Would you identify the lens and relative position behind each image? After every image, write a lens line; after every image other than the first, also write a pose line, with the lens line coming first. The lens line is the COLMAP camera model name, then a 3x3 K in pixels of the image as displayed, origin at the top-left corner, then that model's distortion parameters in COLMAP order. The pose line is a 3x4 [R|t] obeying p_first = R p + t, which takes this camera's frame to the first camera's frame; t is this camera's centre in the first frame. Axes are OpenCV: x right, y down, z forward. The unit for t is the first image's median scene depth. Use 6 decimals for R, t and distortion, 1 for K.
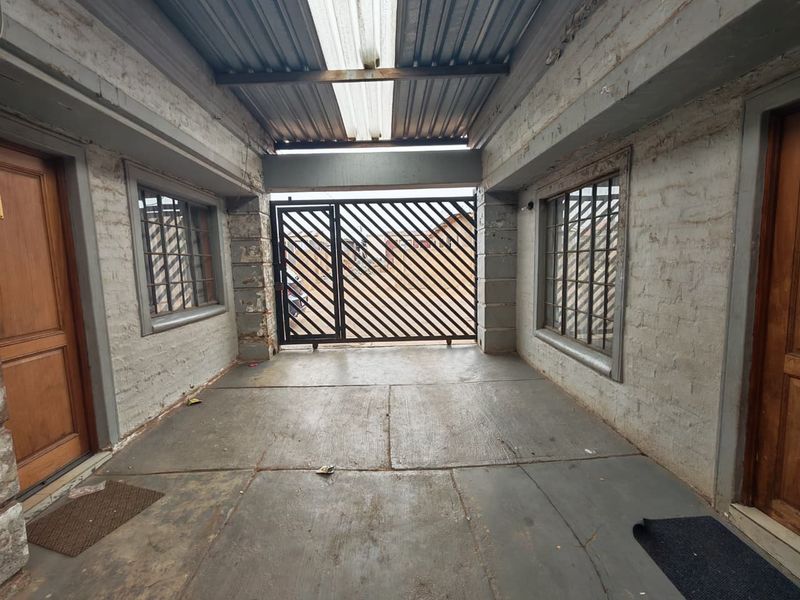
lens RADIAL K [[359.1, 0, 401.8], [0, 359.1, 303.2], [0, 0, 1]] dist [-0.008734, 0.000056]
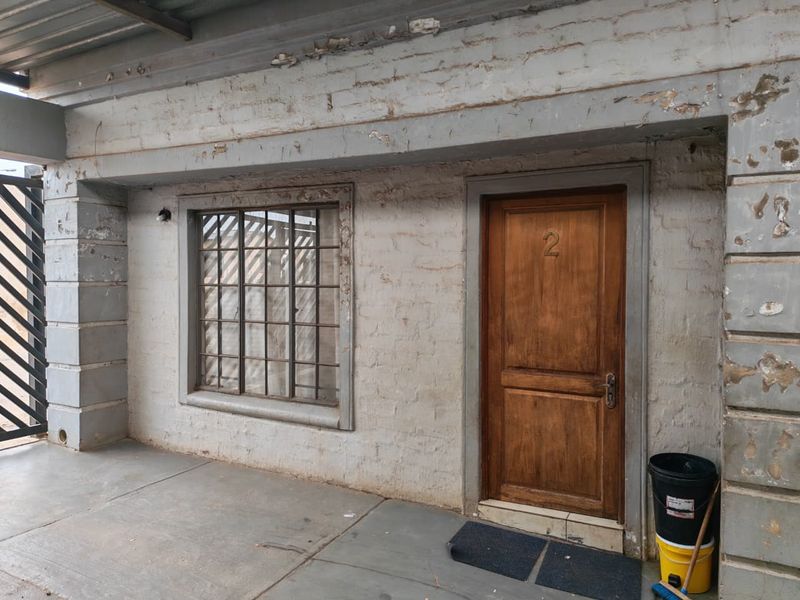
lens RADIAL K [[562.5, 0, 400.6], [0, 562.5, 294.2], [0, 0, 1]] dist [0.070292, -0.099248]
pose [[0.490687, 0.014755, 0.871211, -0.687253], [0.078725, 0.995017, -0.061192, -0.034185], [-0.867772, 0.098612, 0.487080, 0.168849]]
